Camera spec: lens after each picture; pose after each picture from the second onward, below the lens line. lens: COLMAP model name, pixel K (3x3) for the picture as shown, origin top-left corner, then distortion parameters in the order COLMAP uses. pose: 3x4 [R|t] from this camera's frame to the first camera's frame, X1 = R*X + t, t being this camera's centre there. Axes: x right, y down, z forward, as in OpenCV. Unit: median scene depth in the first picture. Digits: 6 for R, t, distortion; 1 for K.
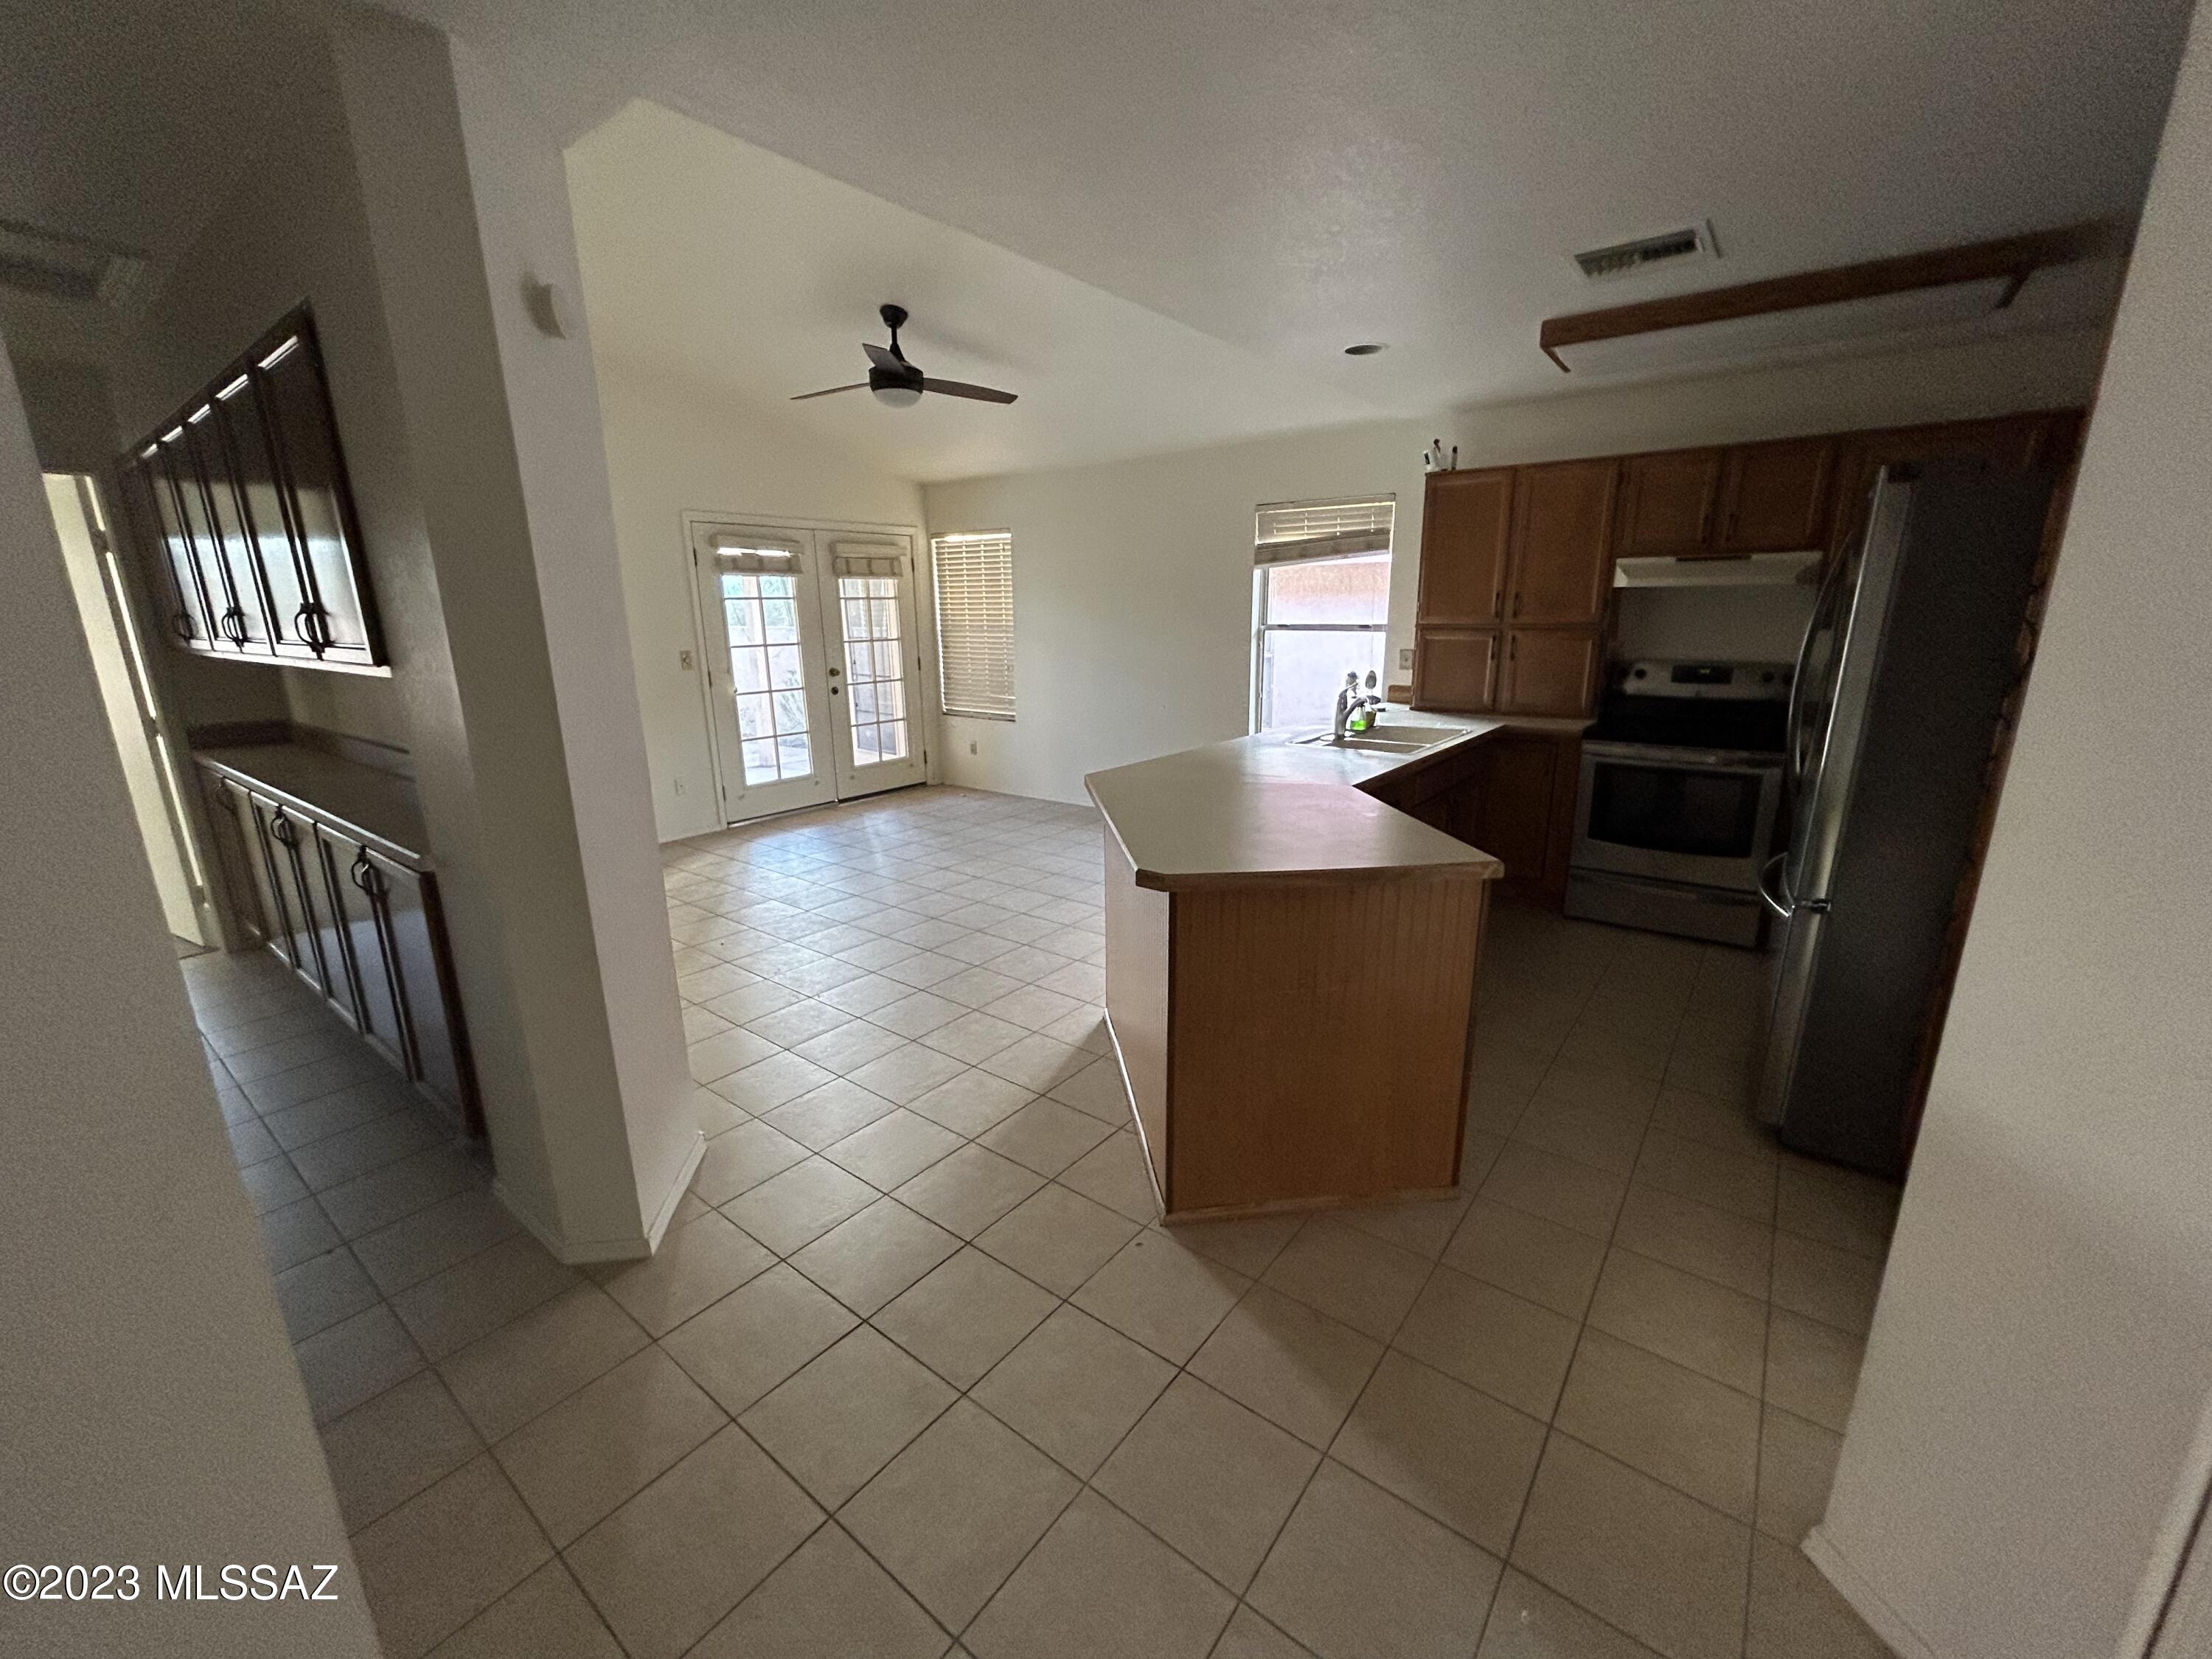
lens RADIAL K [[896.1, 0, 1106.0], [0, 896.1, 829.5], [0, 0, 1]] dist [0.001425, 0.000294]
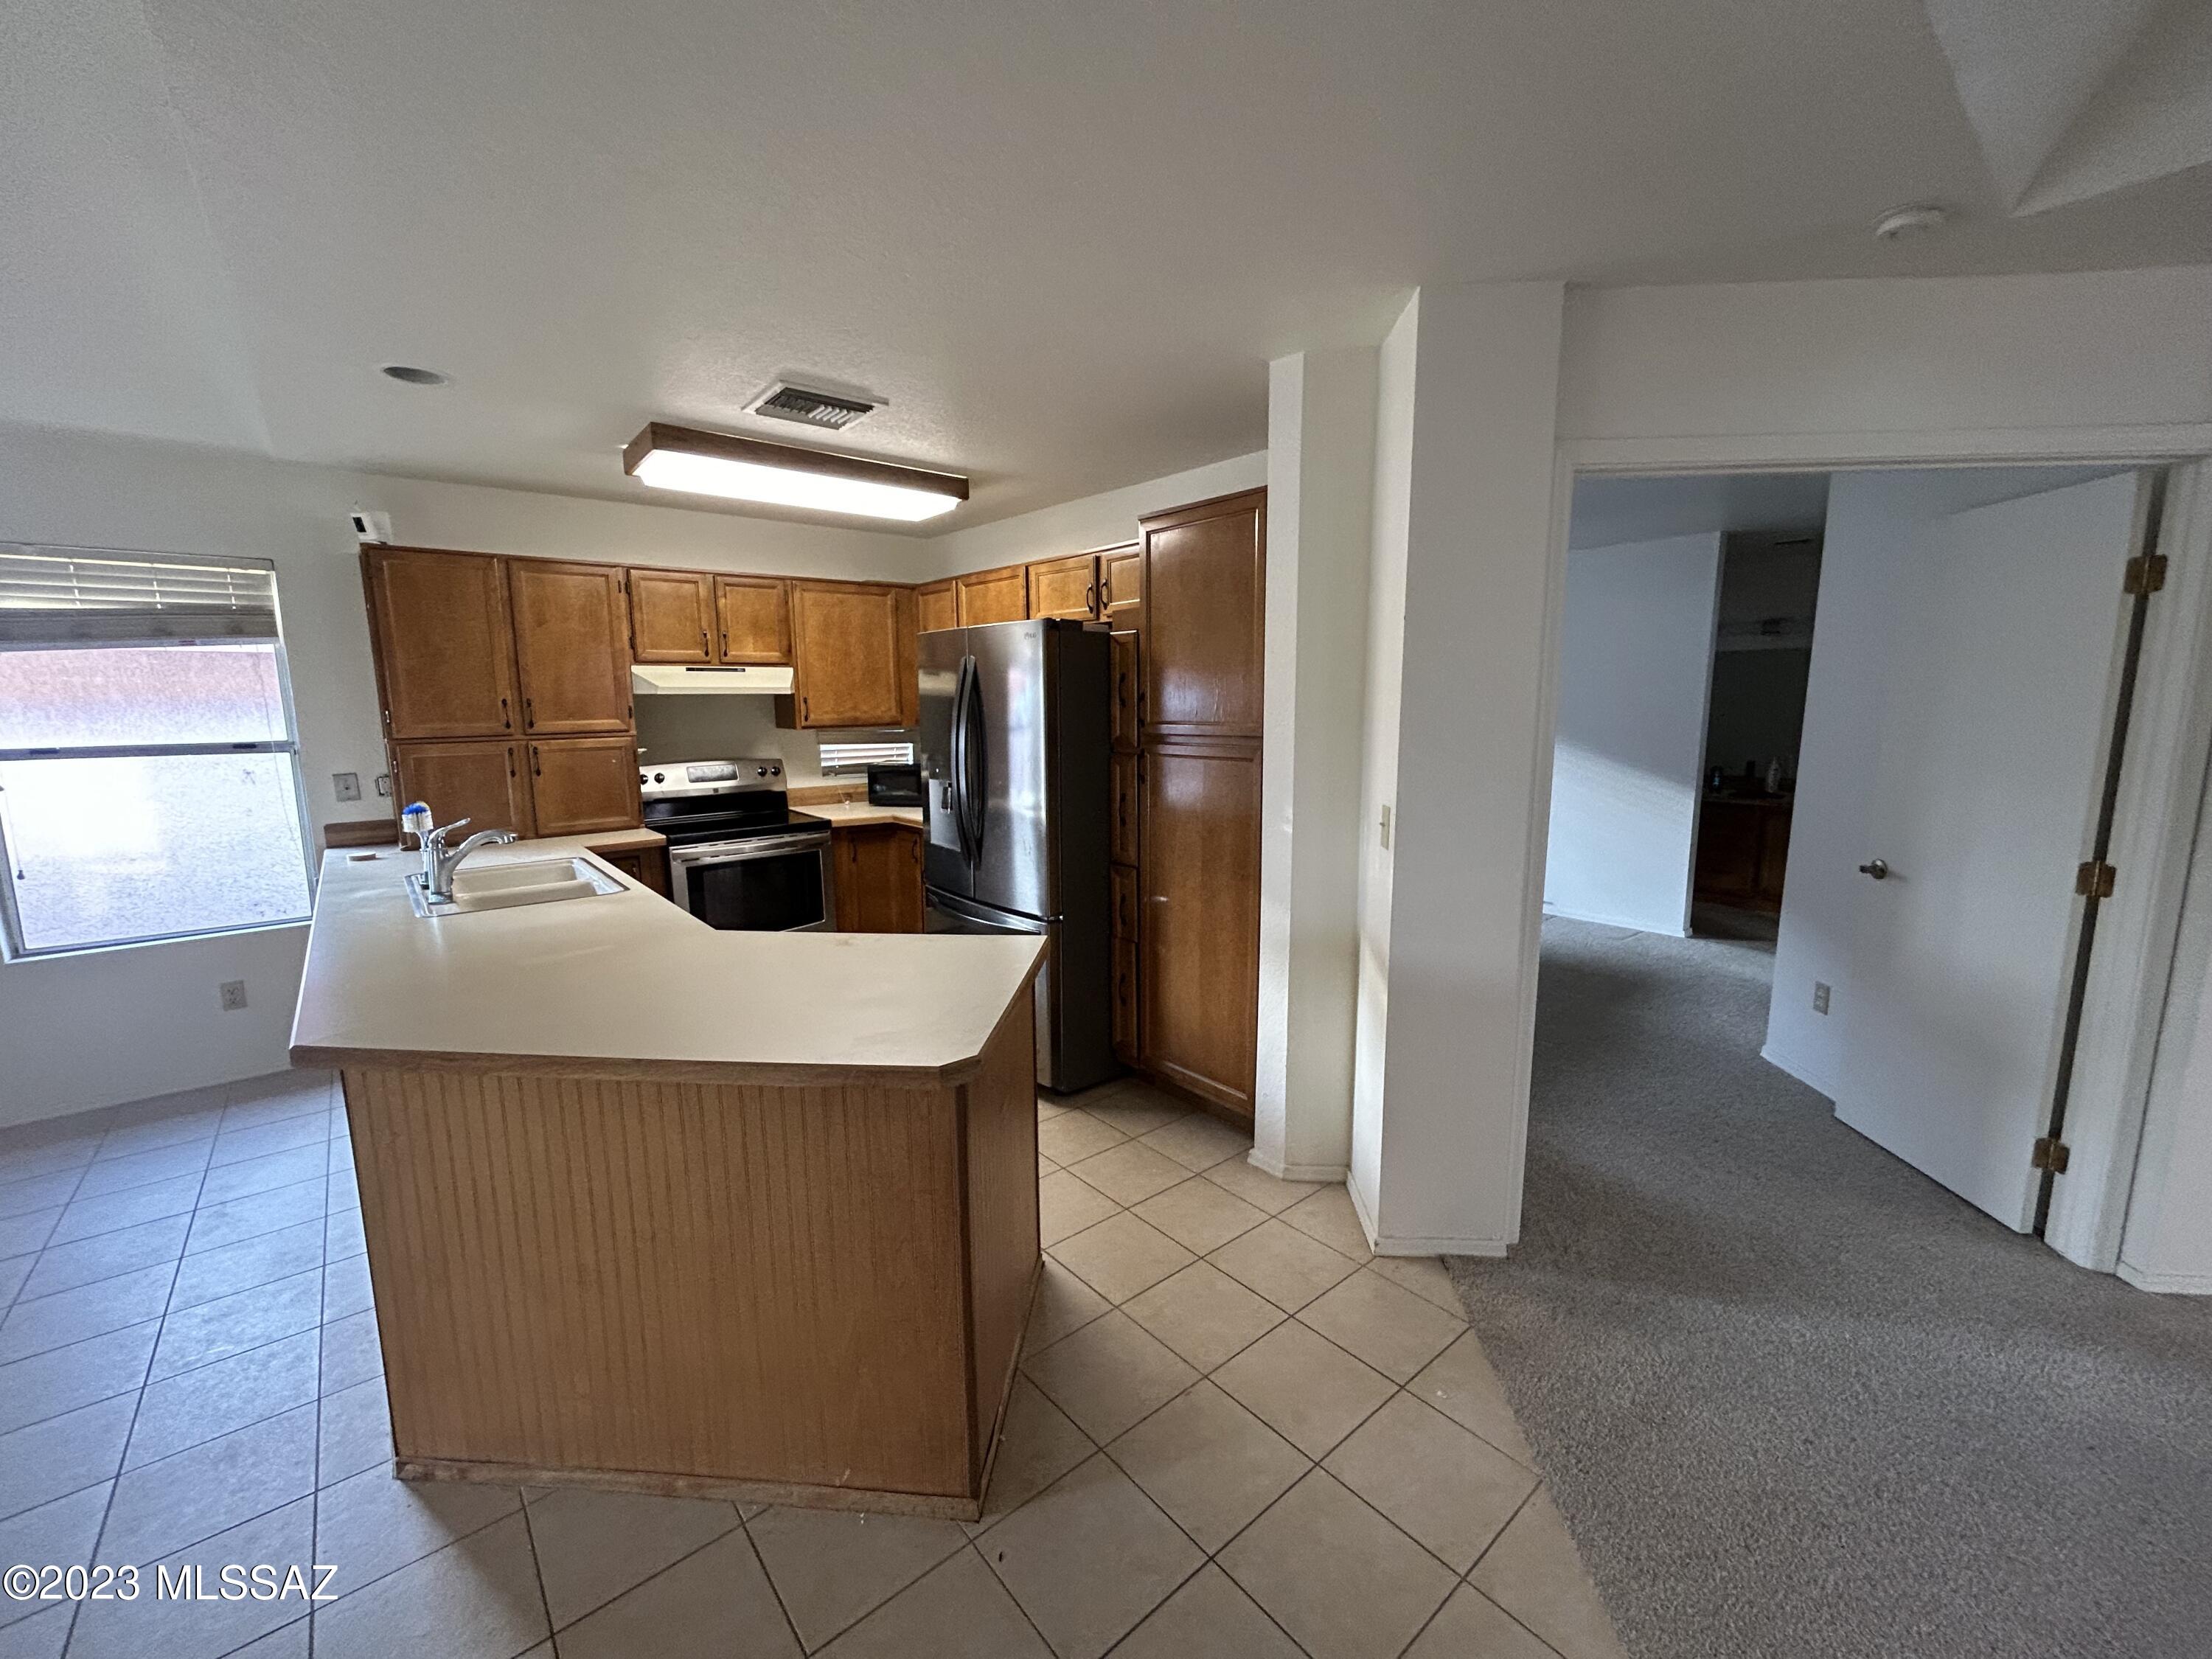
lens RADIAL K [[893.3, 0, 1106.0], [0, 893.3, 829.5], [0, 0, 1]] dist [-0.000099, 0.000017]
pose [[0.212375, -0.135886, 0.967694, -0.164291], [0.243363, 0.966437, 0.082300, -0.045660], [-0.946399, 0.218022, 0.238316, 0.172274]]
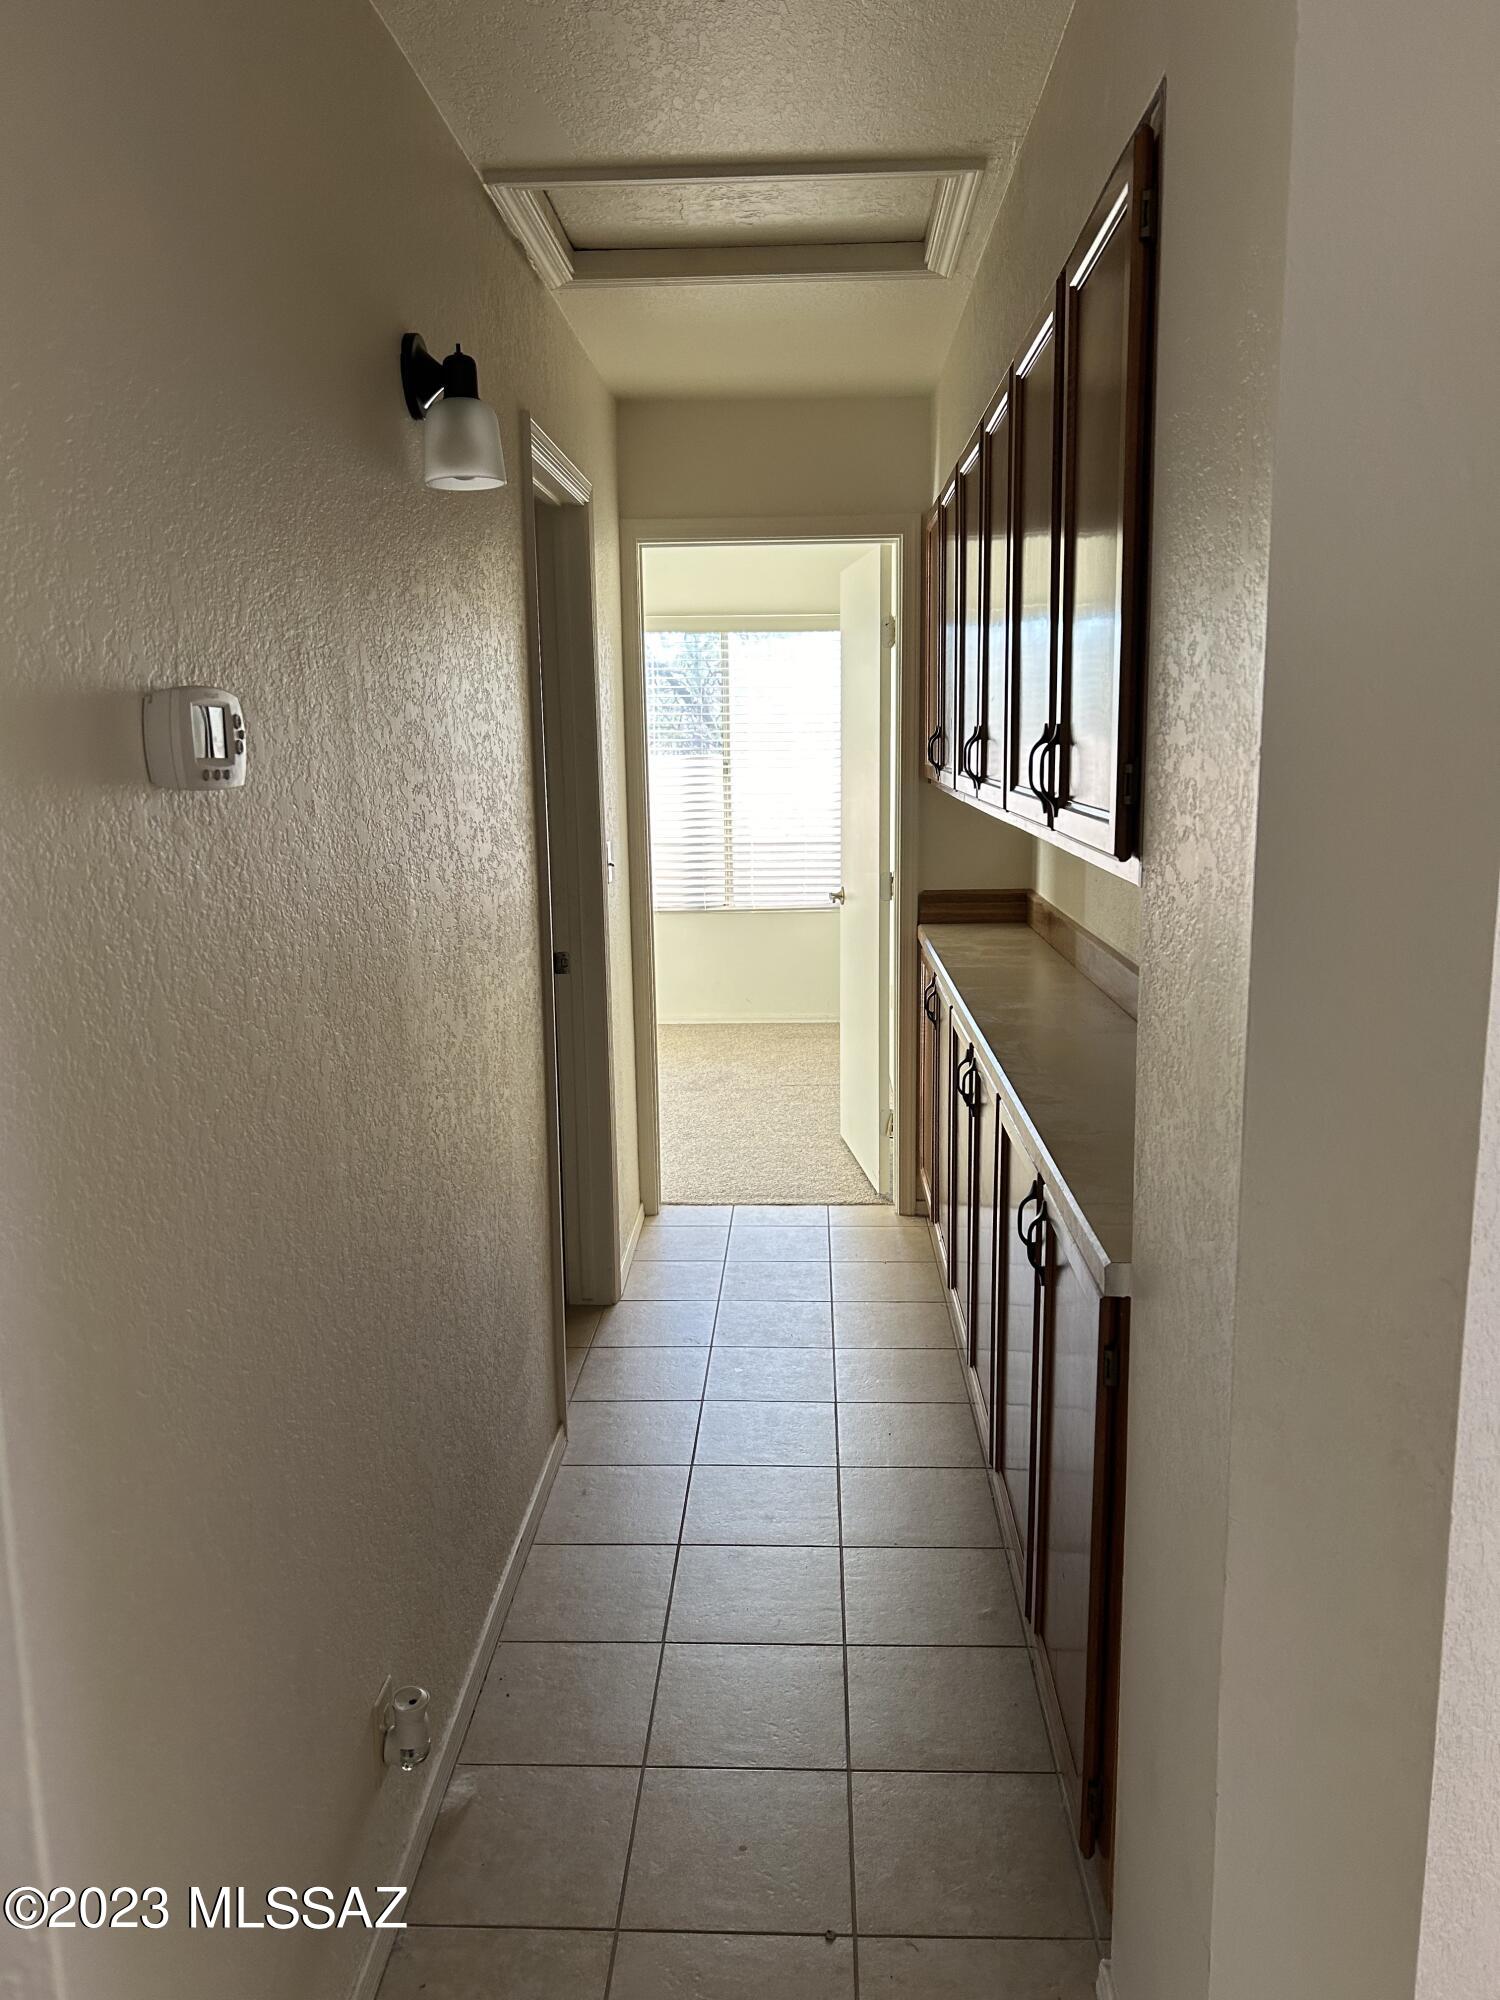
lens RADIAL K [[1480.0, 0, 750.0], [0, 1480.0, 1000.0], [0, 0, 1]] dist [0.029473, 0.001097]
pose [[0.578952, 0.153699, -0.800744, -0.603373], [-0.193679, 0.979887, 0.048051, -0.231615], [0.792024, 0.127268, 0.597077, 0.815996]]
